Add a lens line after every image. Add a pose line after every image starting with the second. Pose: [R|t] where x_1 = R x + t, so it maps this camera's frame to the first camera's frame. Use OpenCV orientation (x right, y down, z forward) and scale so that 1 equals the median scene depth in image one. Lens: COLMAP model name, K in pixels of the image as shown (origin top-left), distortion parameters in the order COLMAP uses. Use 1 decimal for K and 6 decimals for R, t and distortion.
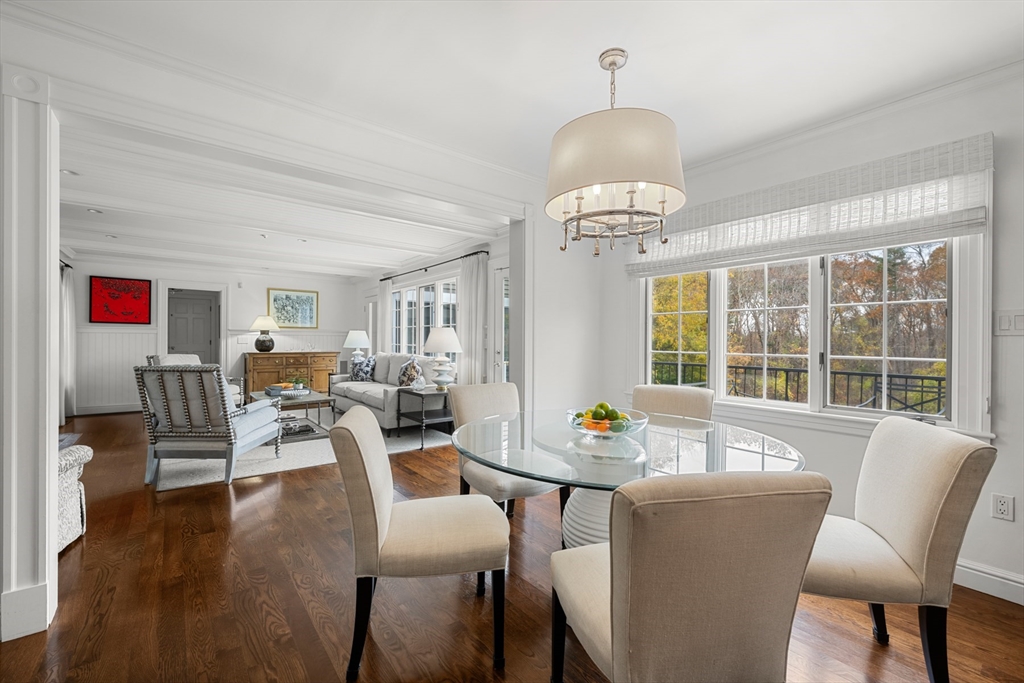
lens RADIAL K [[434.0, 0, 512.0], [0, 434.0, 341.5], [0, 0, 1]] dist [0.023999, 0.000080]
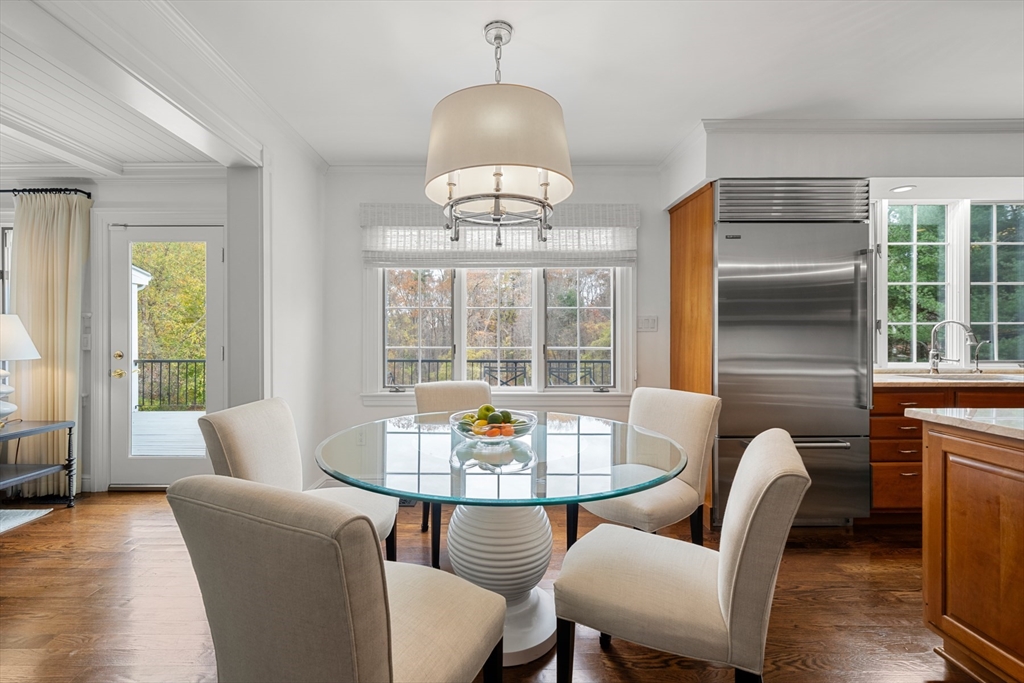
lens RADIAL K [[445.7, 0, 512.0], [0, 445.7, 341.5], [0, 0, 1]] dist [-0.000593, 0.000127]
pose [[0.634142, -0.013057, 0.773107, -0.403300], [0.003642, 0.999897, 0.013900, -0.005377], [-0.773208, -0.005999, 0.634124, 0.316490]]
